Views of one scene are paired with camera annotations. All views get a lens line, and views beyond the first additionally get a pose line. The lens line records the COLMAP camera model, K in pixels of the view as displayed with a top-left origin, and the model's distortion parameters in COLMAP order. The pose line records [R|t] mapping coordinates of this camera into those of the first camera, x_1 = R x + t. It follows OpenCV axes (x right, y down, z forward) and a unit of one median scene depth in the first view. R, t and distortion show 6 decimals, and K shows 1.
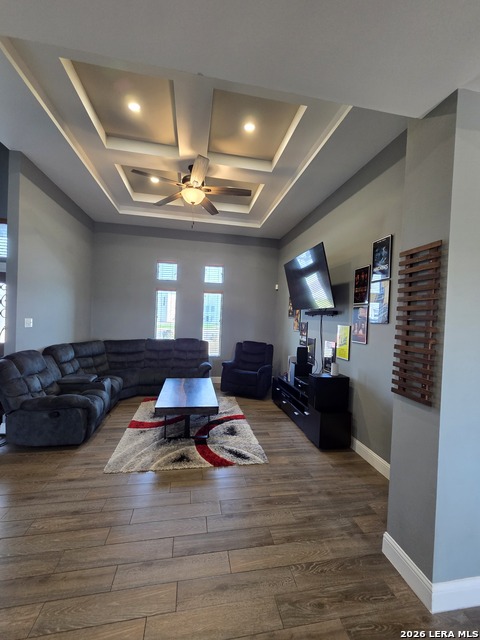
lens RADIAL K [[263.3, 0, 241.3], [0, 263.3, 323.5], [0, 0, 1]] dist [0.003862, 0.000055]
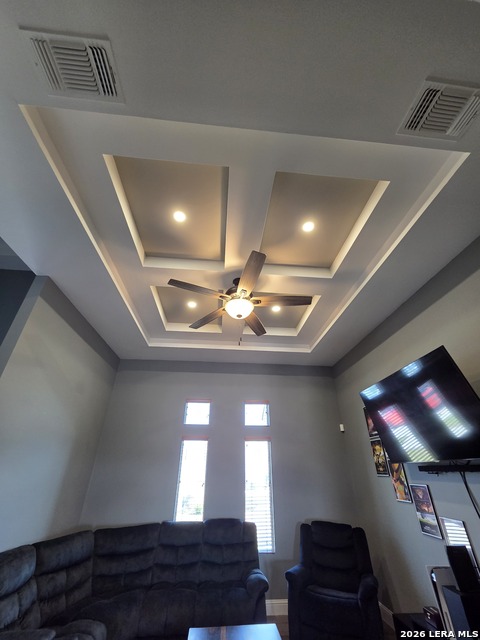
lens RADIAL K [[263.3, 0, 241.3], [0, 263.3, 323.5], [0, 0, 1]] dist [0.003862, 0.000055]
pose [[0.994523, -0.079243, -0.068158, -0.092580], [0.033537, 0.859538, -0.509971, -0.027824], [0.098996, 0.504892, 0.857487, 0.246864]]
